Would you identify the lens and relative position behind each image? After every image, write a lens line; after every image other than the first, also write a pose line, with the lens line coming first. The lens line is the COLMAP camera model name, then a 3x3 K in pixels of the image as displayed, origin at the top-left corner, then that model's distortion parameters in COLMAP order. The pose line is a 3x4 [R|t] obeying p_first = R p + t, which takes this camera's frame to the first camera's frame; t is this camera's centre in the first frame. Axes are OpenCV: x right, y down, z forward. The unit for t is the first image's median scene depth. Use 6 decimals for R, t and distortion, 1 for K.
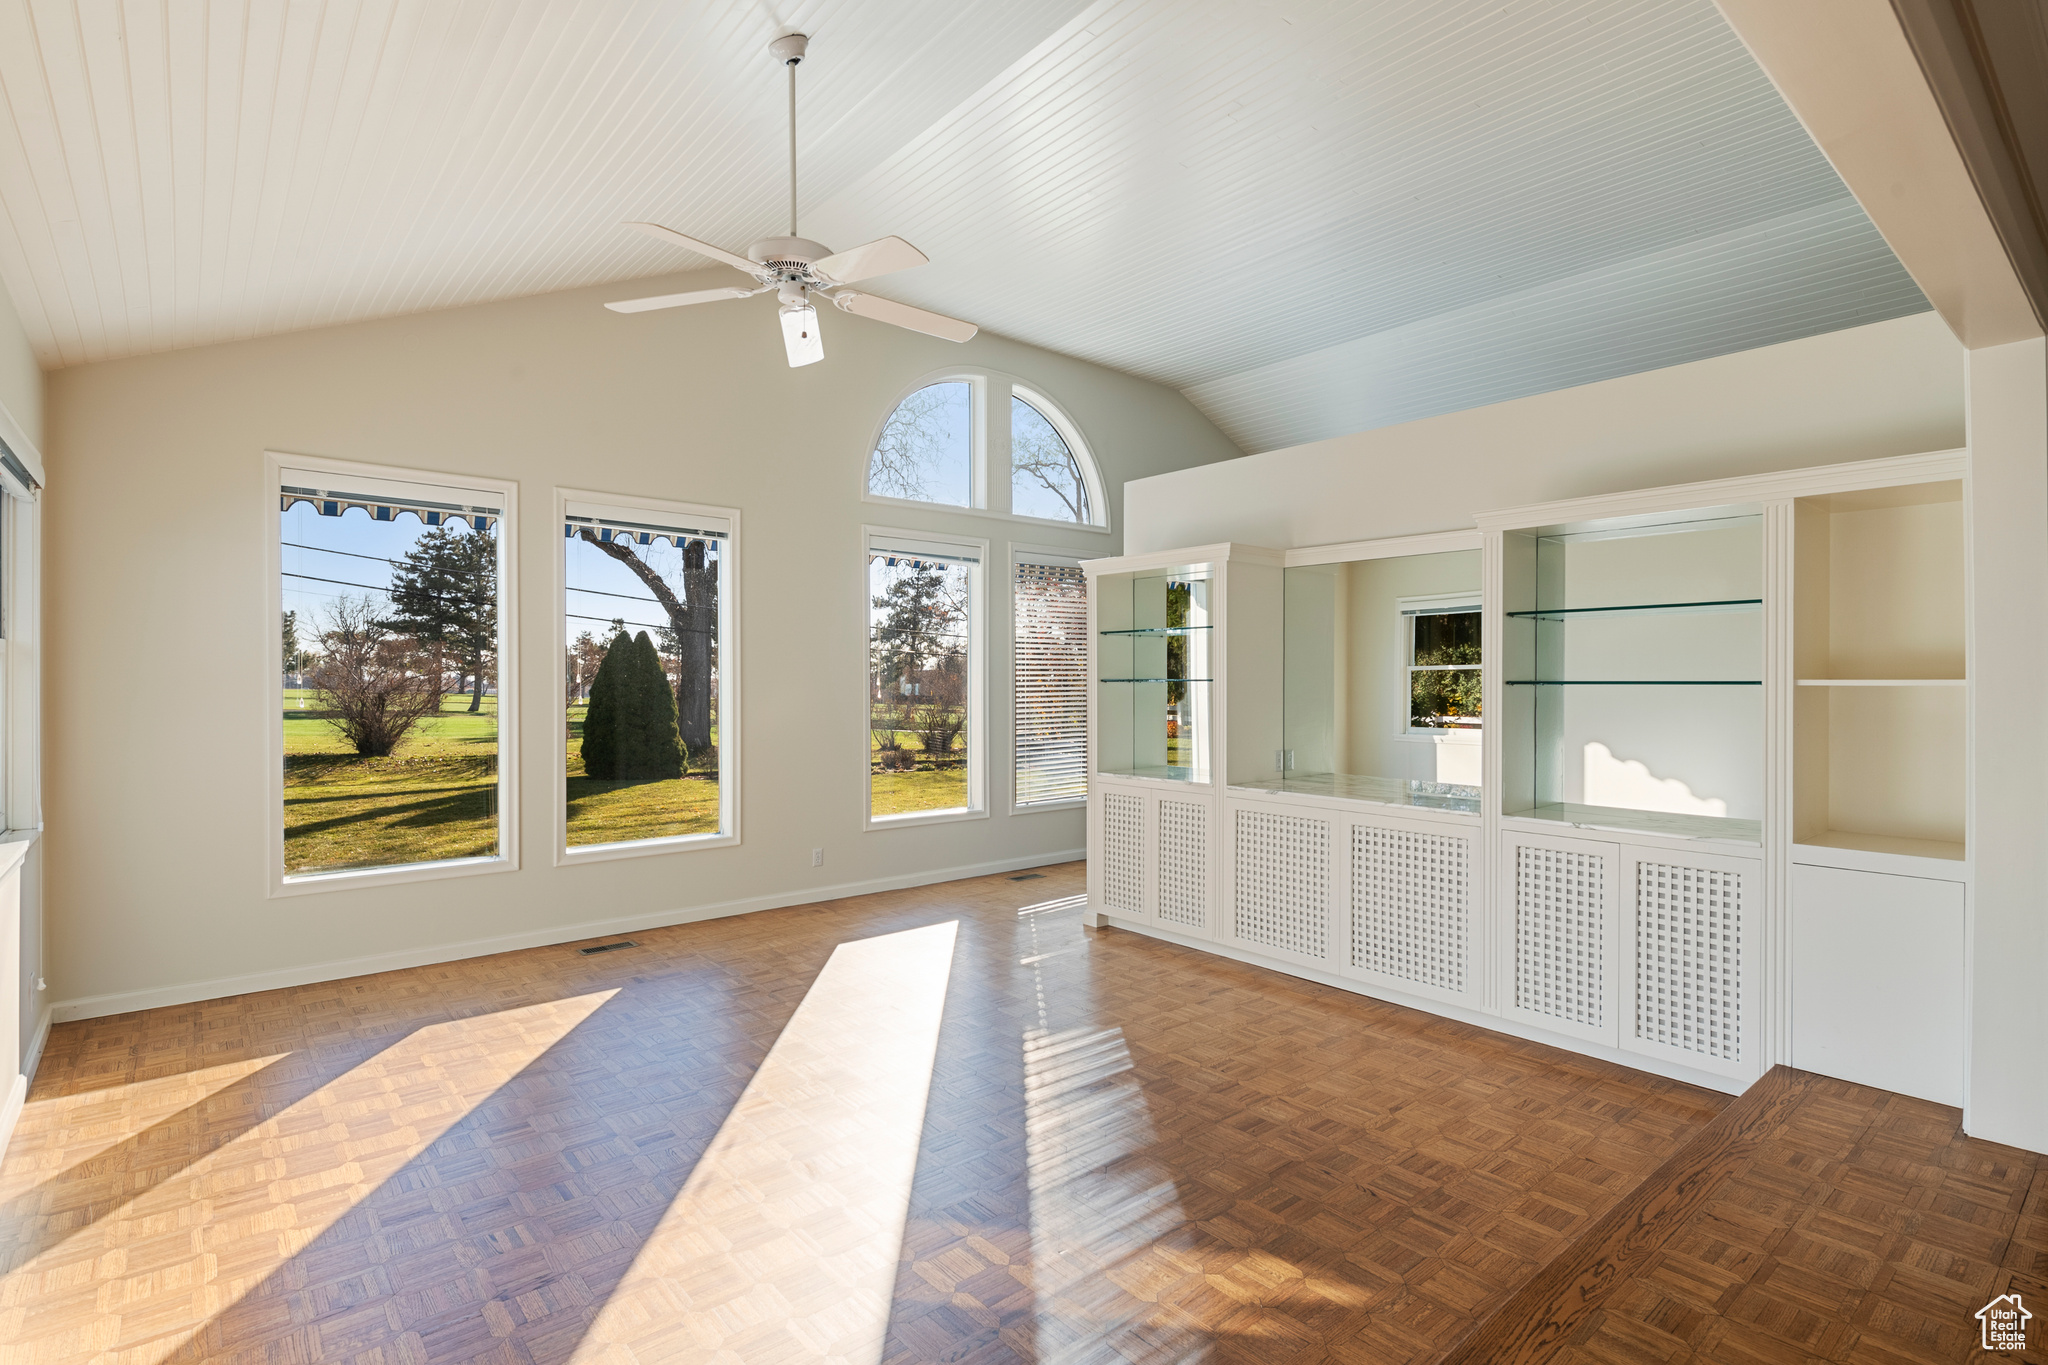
lens RADIAL K [[993.4, 0, 1024.0], [0, 993.4, 682.5], [0, 0, 1]] dist [0.000289, -0.000020]
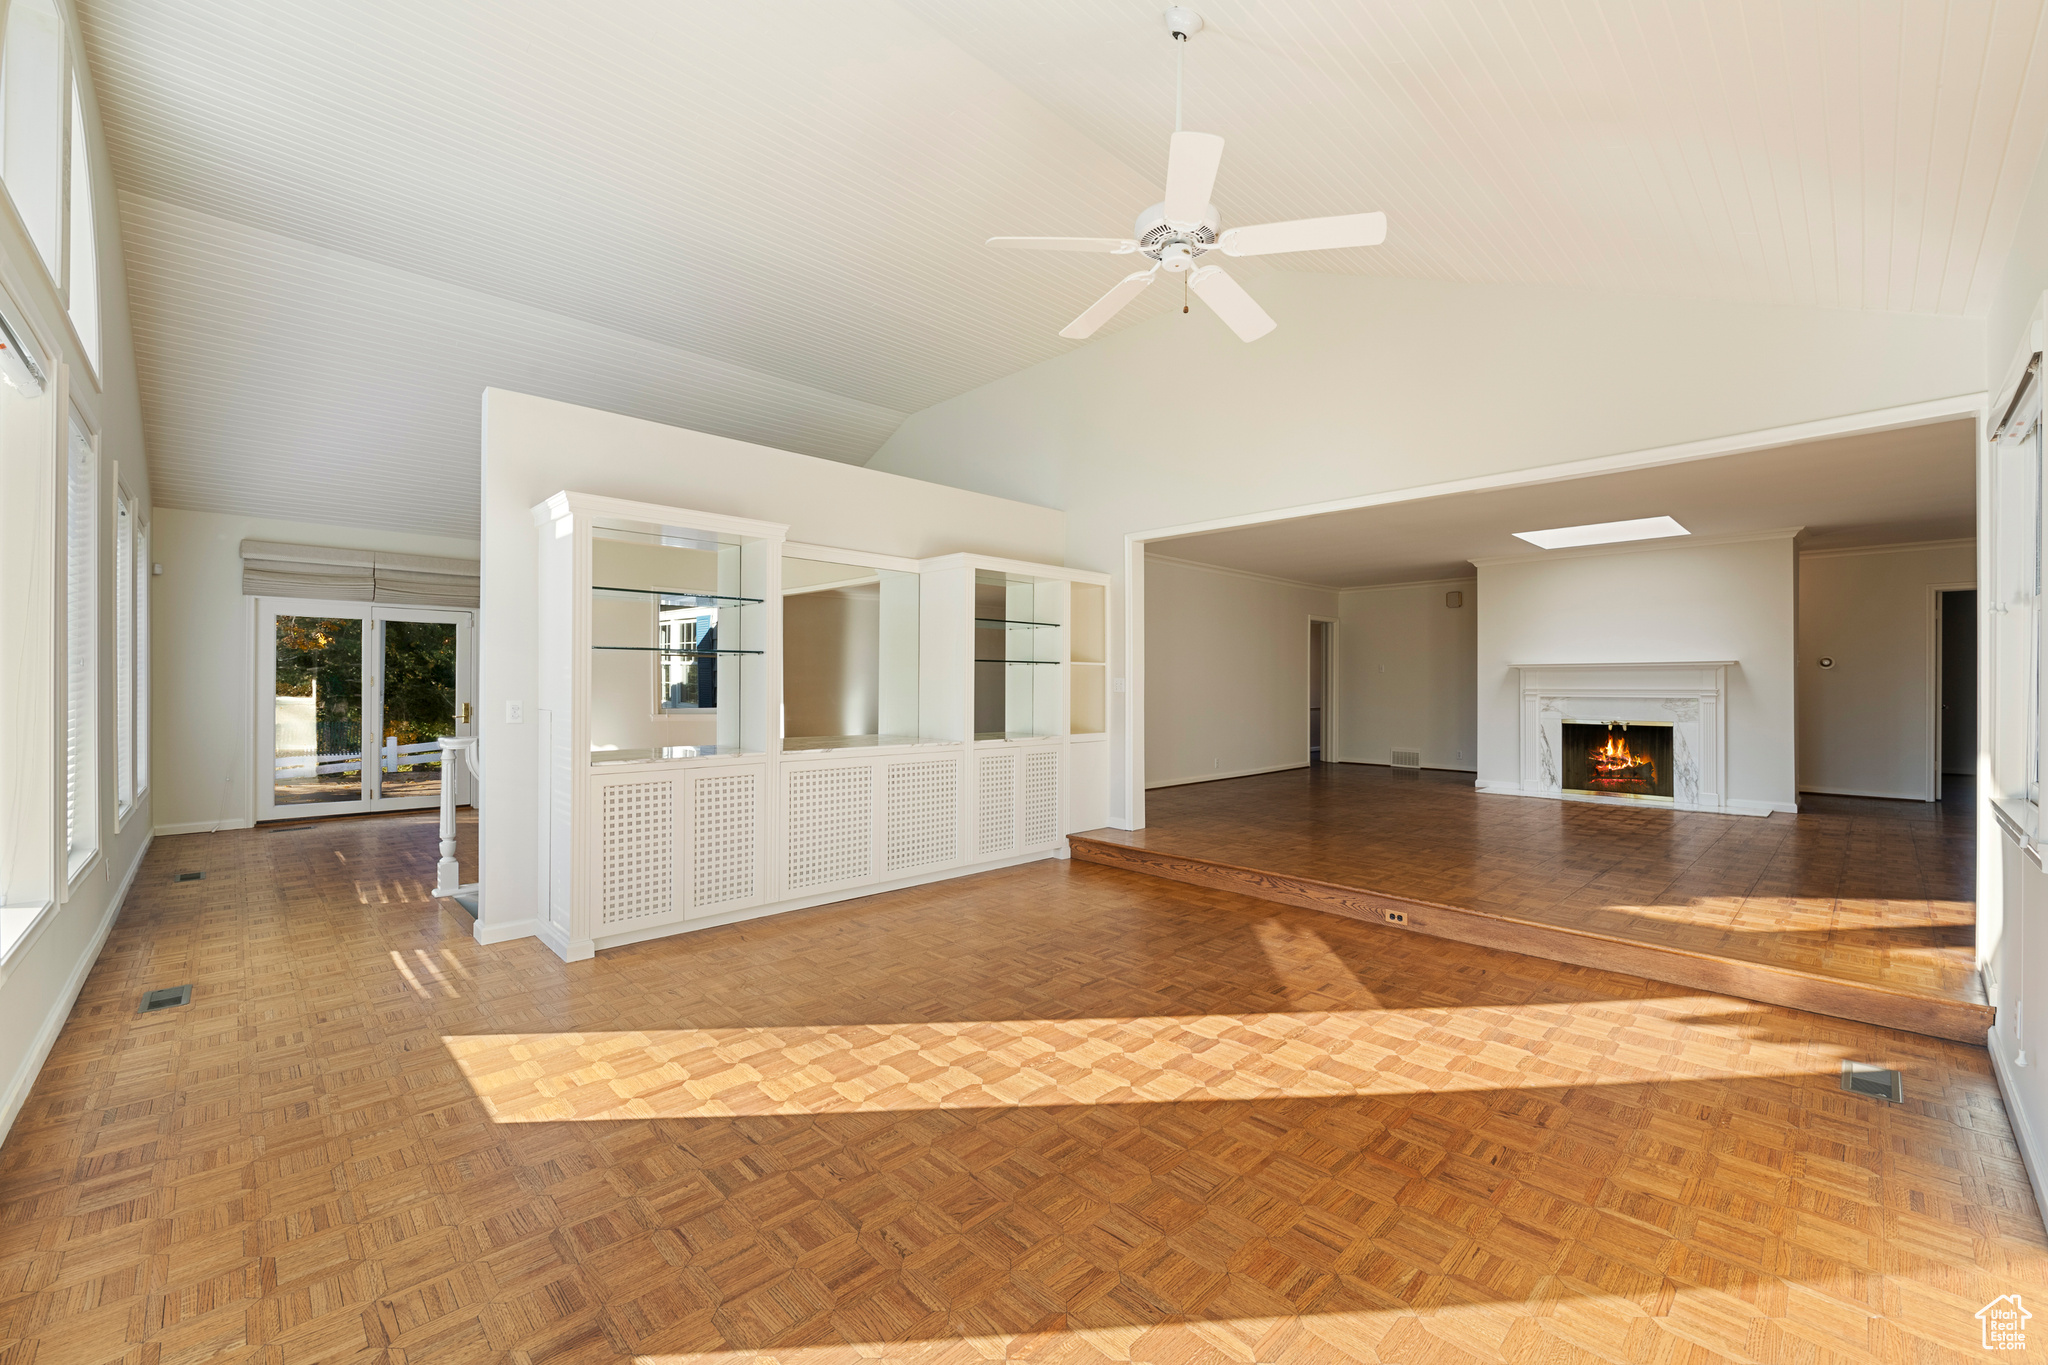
lens RADIAL K [[834.9, 0, 1028.8], [0, 834.9, 679.9], [0, 0, 1]] dist [-0.009655, -0.000202]
pose [[-0.076591, 0.002663, 0.997059, -0.796906], [0.001849, 0.999995, -0.002529, 0.034043], [-0.997061, 0.001650, -0.076596, 0.906644]]
